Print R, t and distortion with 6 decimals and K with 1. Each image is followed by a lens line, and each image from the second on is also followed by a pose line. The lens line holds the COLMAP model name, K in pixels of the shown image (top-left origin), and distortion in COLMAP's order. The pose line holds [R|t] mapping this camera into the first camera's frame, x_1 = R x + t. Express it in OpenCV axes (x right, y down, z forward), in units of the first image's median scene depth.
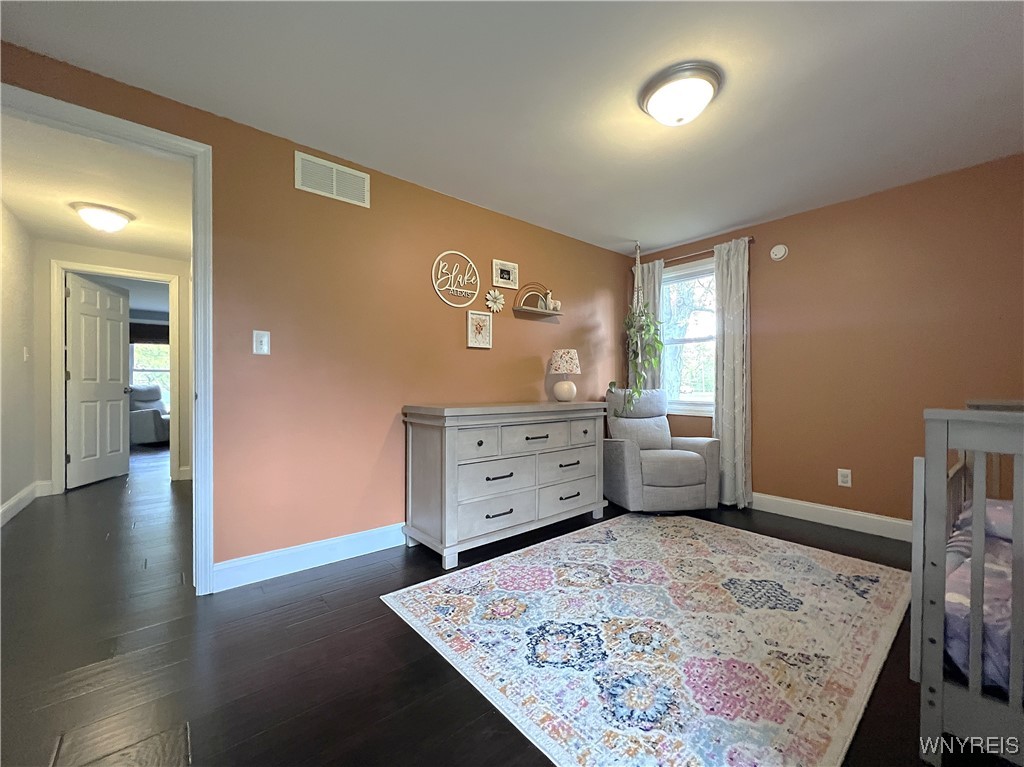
lens RADIAL K [[412.0, 0, 510.8], [0, 412.0, 387.4], [0, 0, 1]] dist [-0.000159, -0.000021]
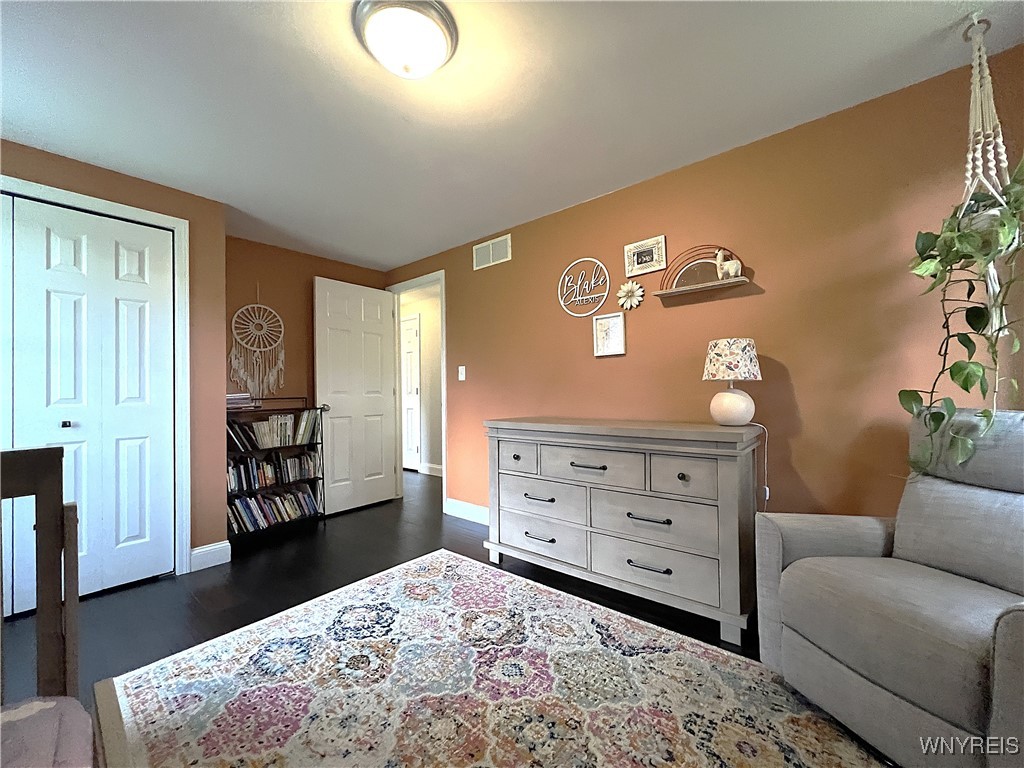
lens RADIAL K [[412.0, 0, 519.3], [0, 412.0, 388.5], [0, 0, 1]] dist [-0.000159, -0.000021]
pose [[0.178549, -0.015612, -0.983807, 0.949977], [0.007000, 0.999869, -0.014597, -0.019775], [0.983906, -0.004280, 0.178635, 0.838892]]
